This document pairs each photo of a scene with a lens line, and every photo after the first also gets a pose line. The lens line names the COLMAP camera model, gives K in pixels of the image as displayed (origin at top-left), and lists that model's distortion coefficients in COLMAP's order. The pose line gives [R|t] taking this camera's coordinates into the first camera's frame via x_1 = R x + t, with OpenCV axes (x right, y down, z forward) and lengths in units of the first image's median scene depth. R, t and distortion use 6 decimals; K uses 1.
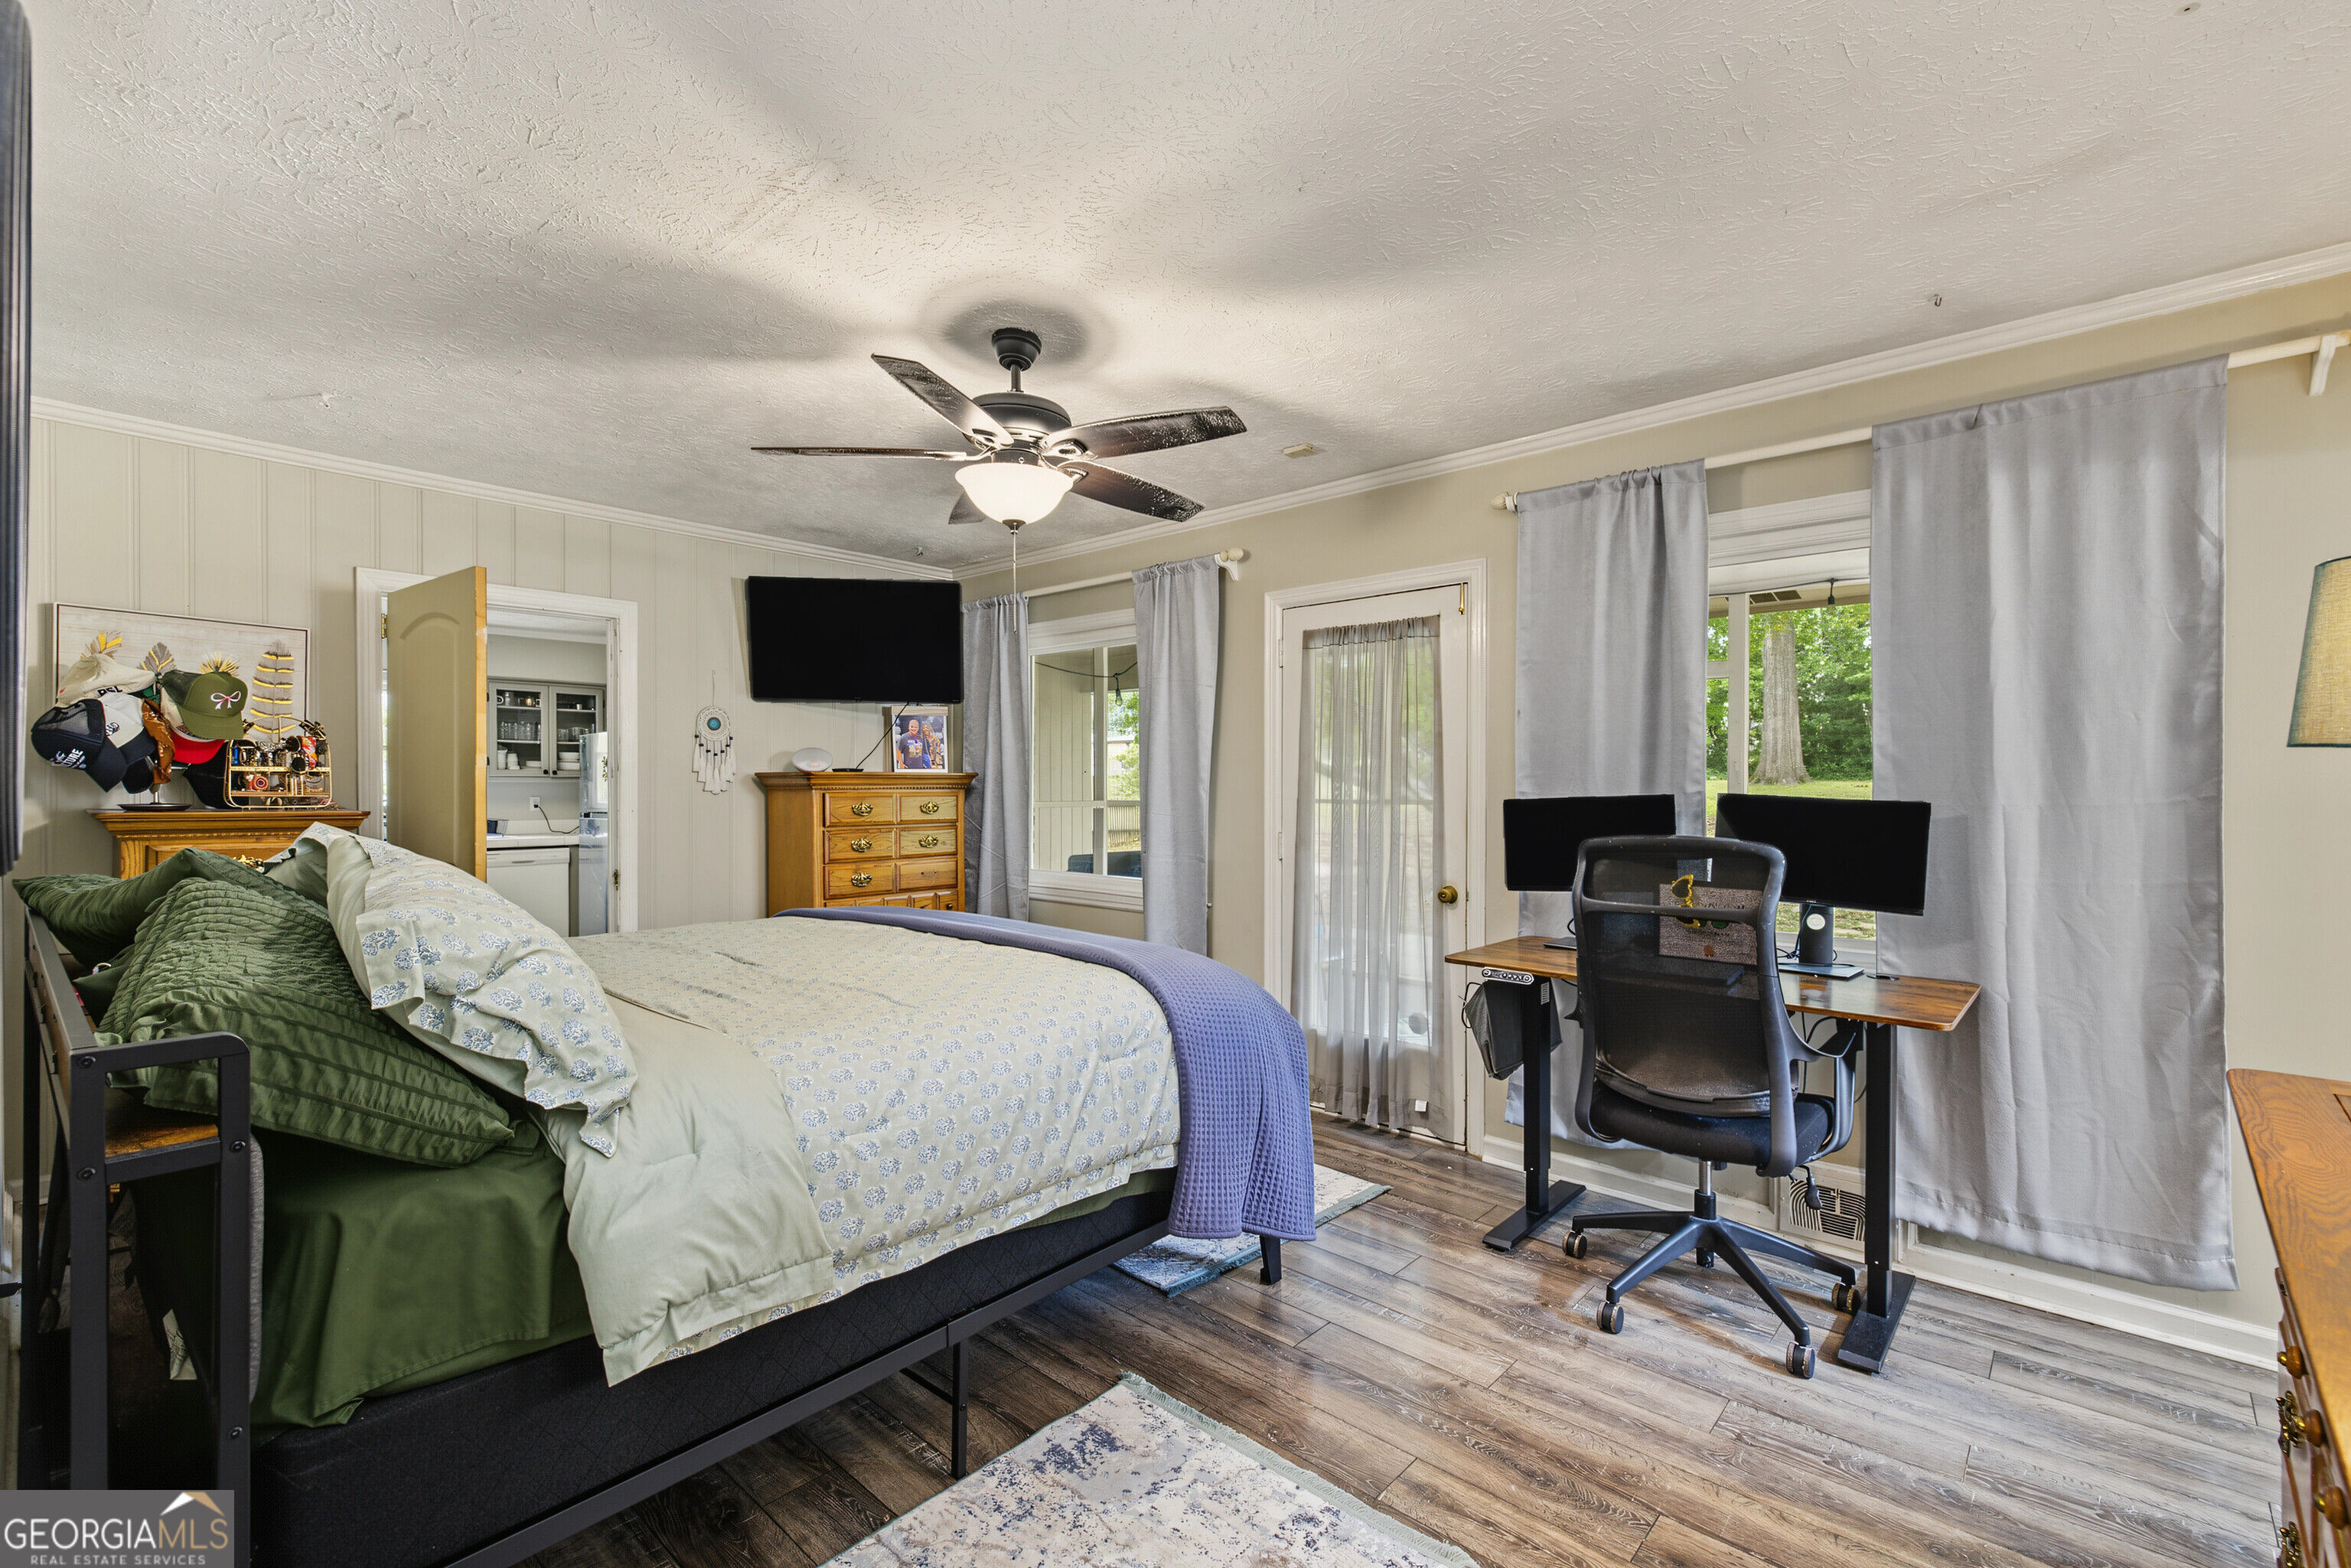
lens RADIAL K [[1028.9, 0, 1167.4], [0, 1028.9, 785.8], [0, 0, 1]] dist [0.004527, -0.000138]
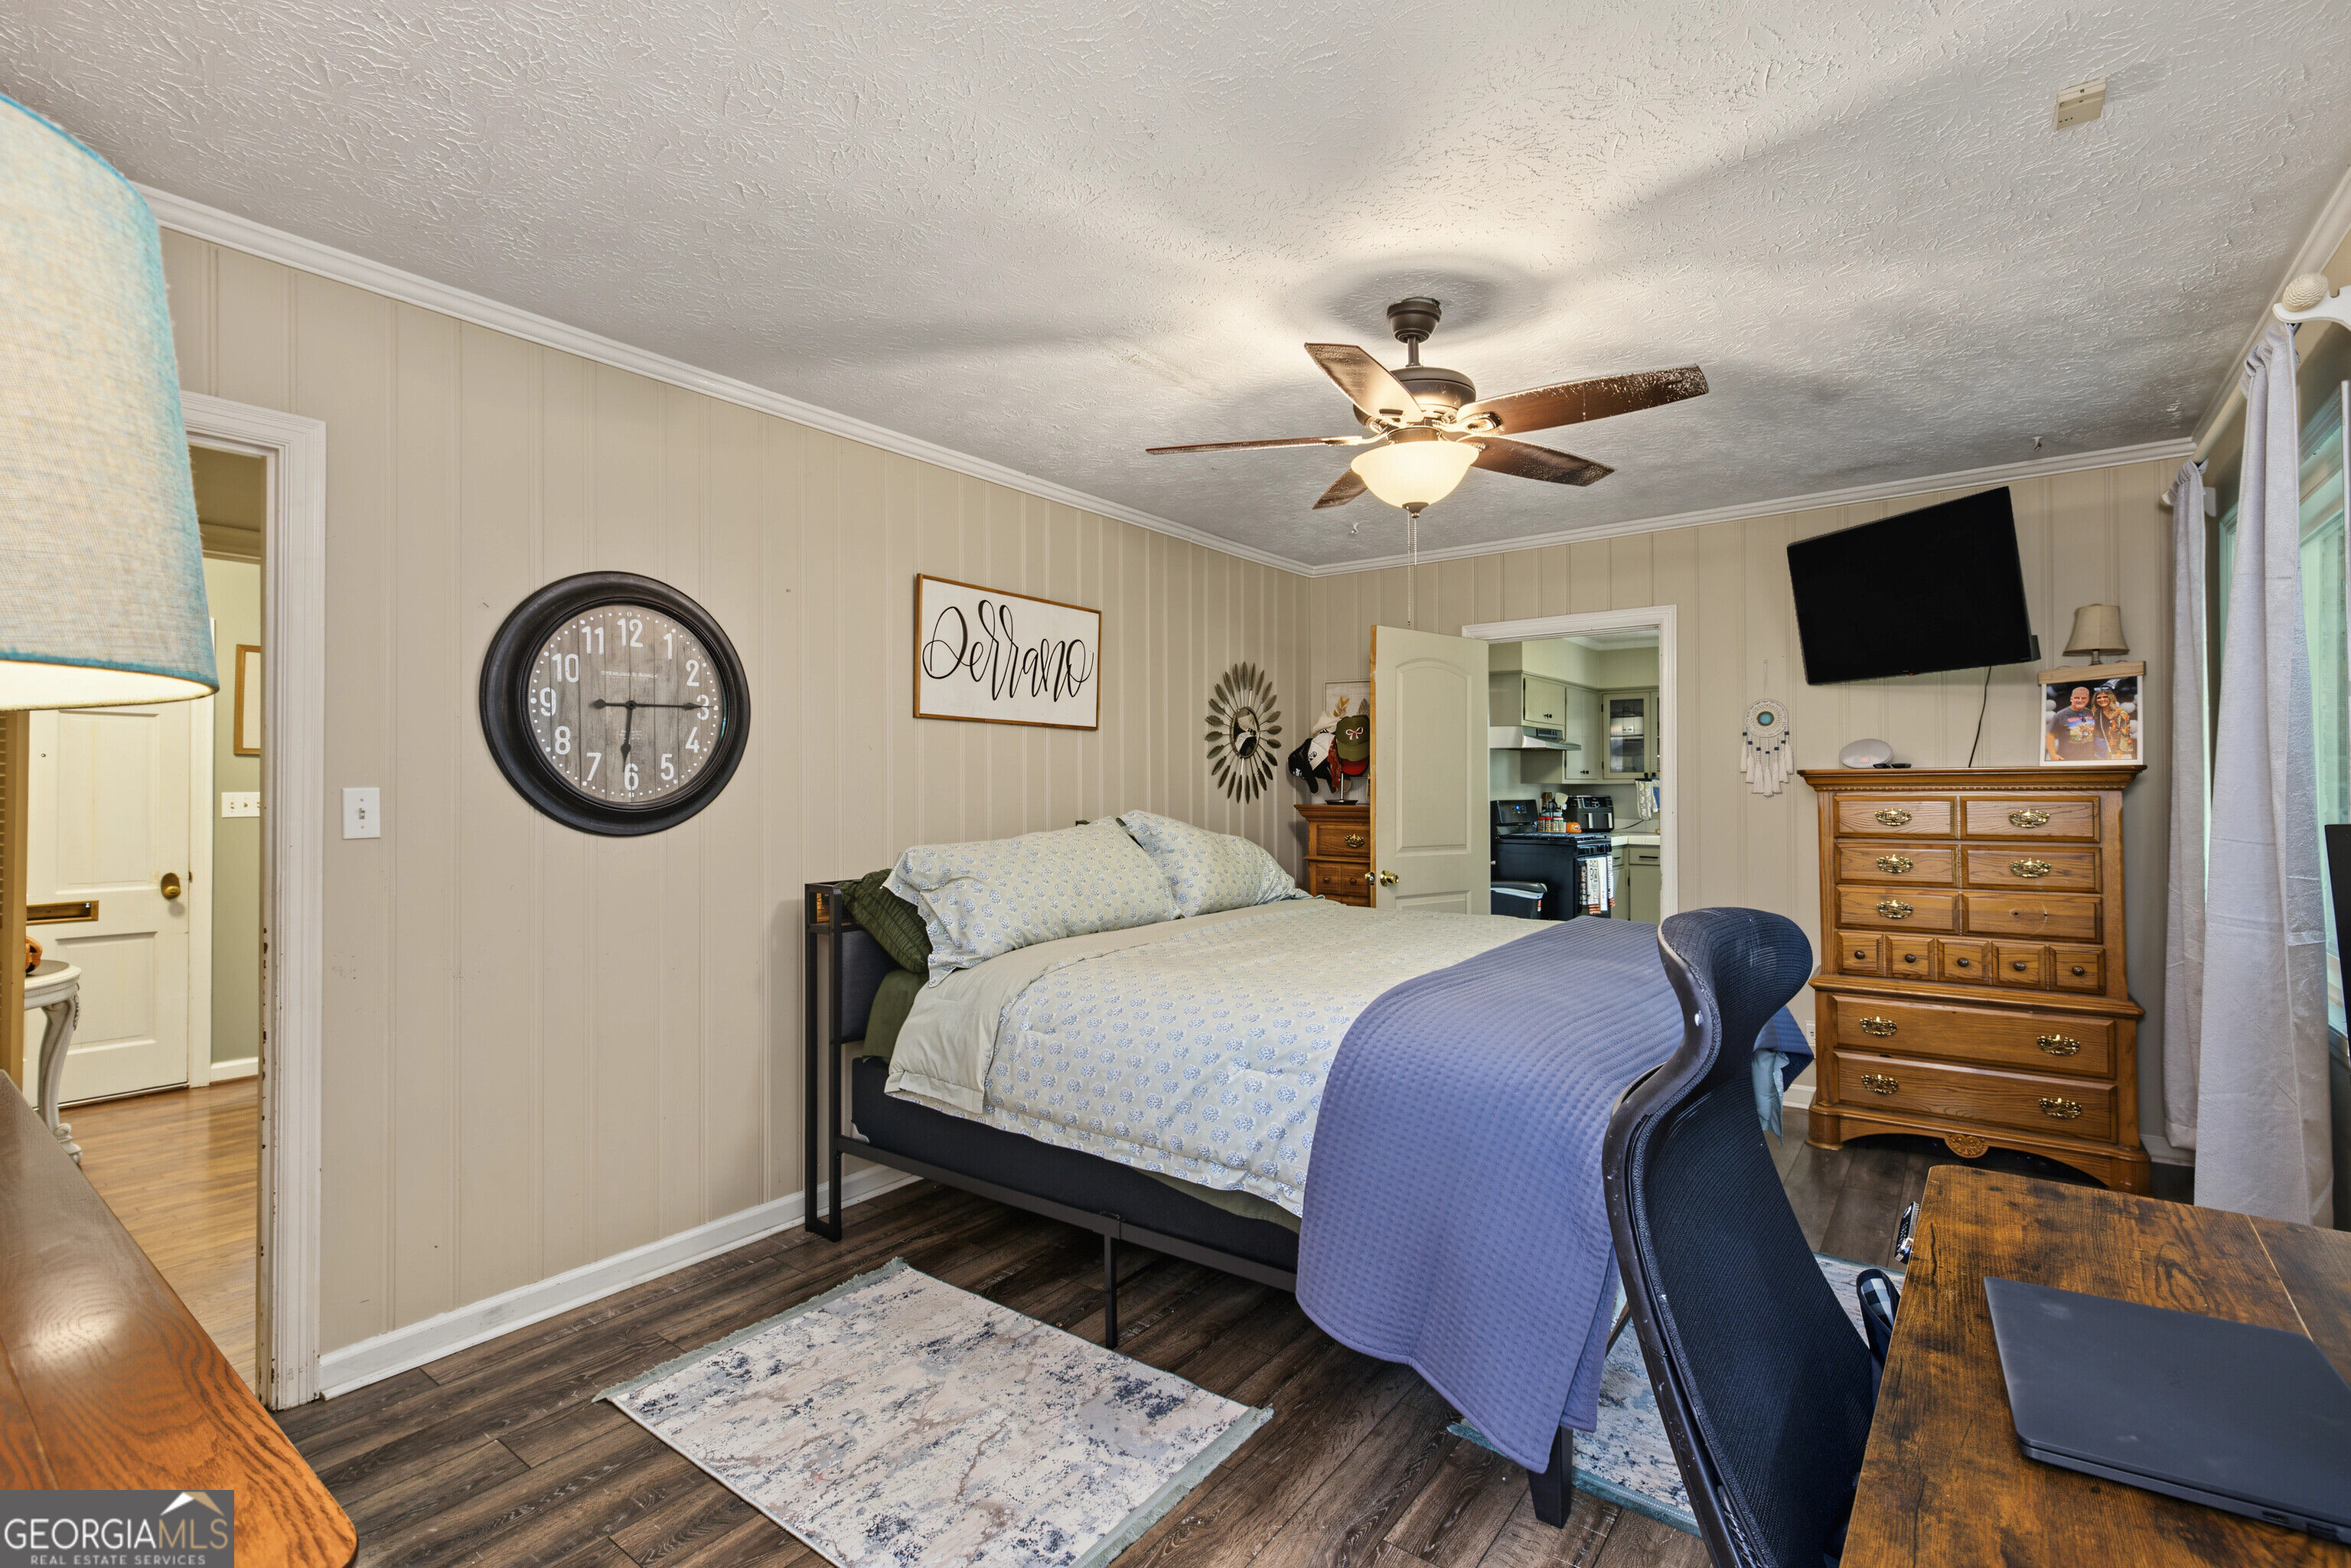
lens RADIAL K [[1069.1, 0, 1163.9], [0, 1069.1, 770.7], [0, 0, 1]] dist [0.006758, -0.001253]
pose [[0.087365, -0.018732, -0.996000, 0.470924], [0.004121, 0.999821, -0.018443, 0.001206], [0.996168, -0.002493, 0.087427, 0.409926]]
